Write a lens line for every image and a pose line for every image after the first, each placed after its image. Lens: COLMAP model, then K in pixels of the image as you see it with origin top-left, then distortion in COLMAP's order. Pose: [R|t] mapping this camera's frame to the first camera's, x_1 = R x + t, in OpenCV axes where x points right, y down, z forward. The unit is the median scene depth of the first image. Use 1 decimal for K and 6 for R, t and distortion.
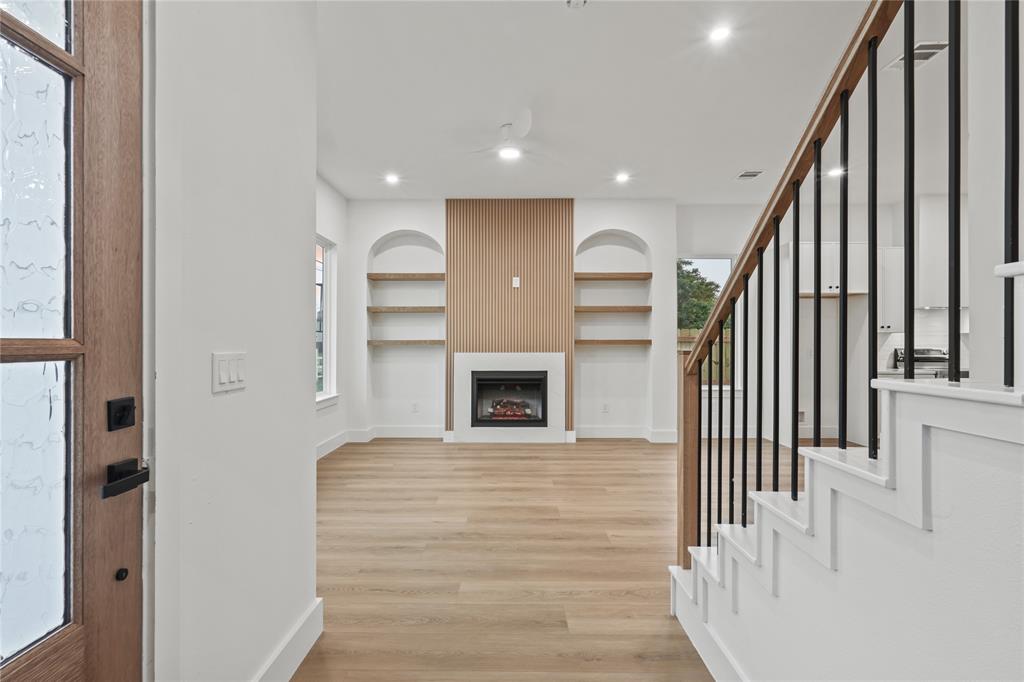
lens RADIAL K [[471.6, 0, 500.1], [0, 471.6, 339.2], [0, 0, 1]] dist [-0.001565, 0.000923]
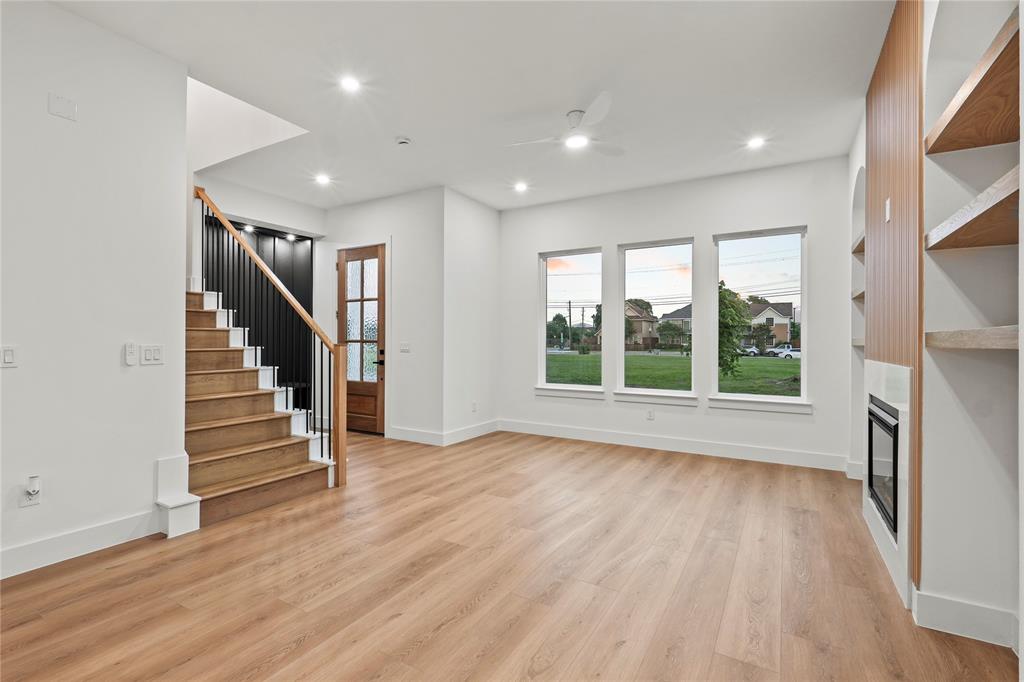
lens RADIAL K [[471.6, 0, 504.6], [0, 471.6, 340.7], [0, 0, 1]] dist [-0.001565, 0.000923]
pose [[-0.498935, -0.003359, -0.866633, 0.610287], [0.003022, 0.999980, -0.005616, 0.008320], [0.866634, -0.005421, -0.498915, 0.901054]]
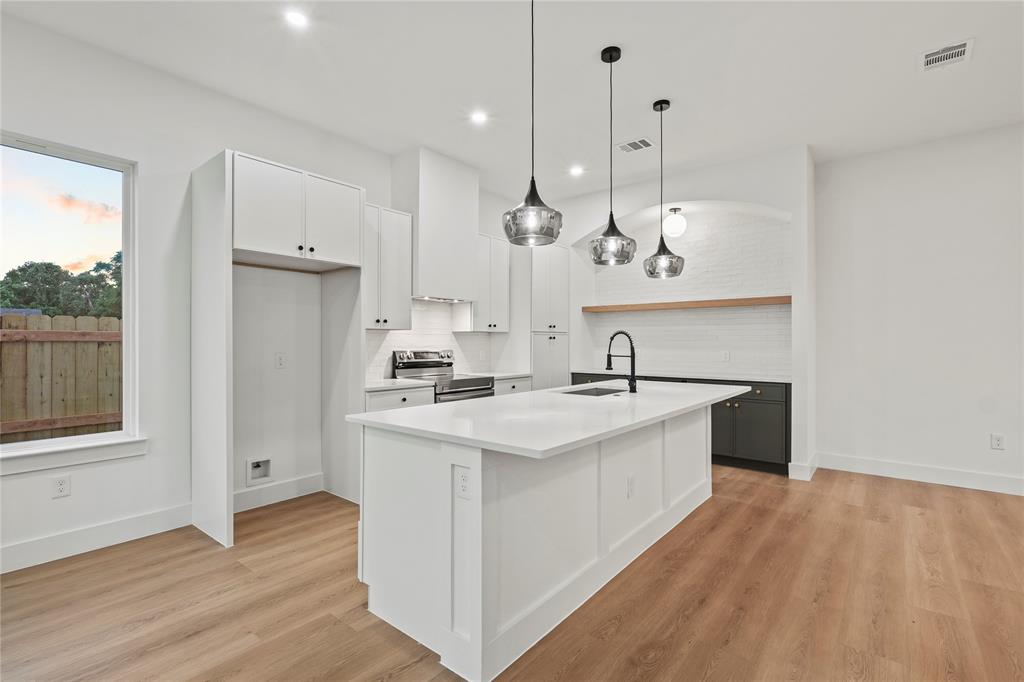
lens RADIAL K [[471.6, 0, 504.5], [0, 471.6, 340.7], [0, 0, 1]] dist [-0.001565, 0.000923]
pose [[0.624014, 0.001368, 0.781412, 0.376858], [-0.007403, 0.999964, 0.004162, -0.000863], [-0.781378, -0.008382, 0.624001, 0.412049]]
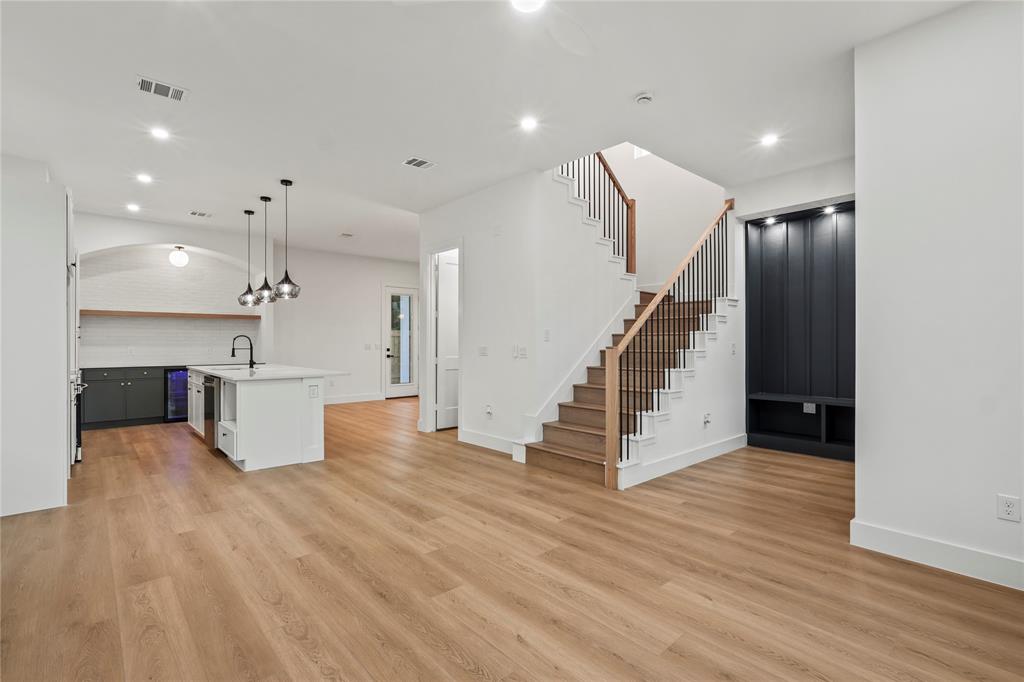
lens RADIAL K [[471.6, 0, 506.9], [0, 471.6, 341.9], [0, 0, 1]] dist [-0.001565, 0.000923]
pose [[-0.677016, -0.000421, 0.735968, -0.245769], [-0.007738, 0.999949, -0.006547, 0.005942], [-0.735928, -0.010128, -0.676984, 0.930141]]
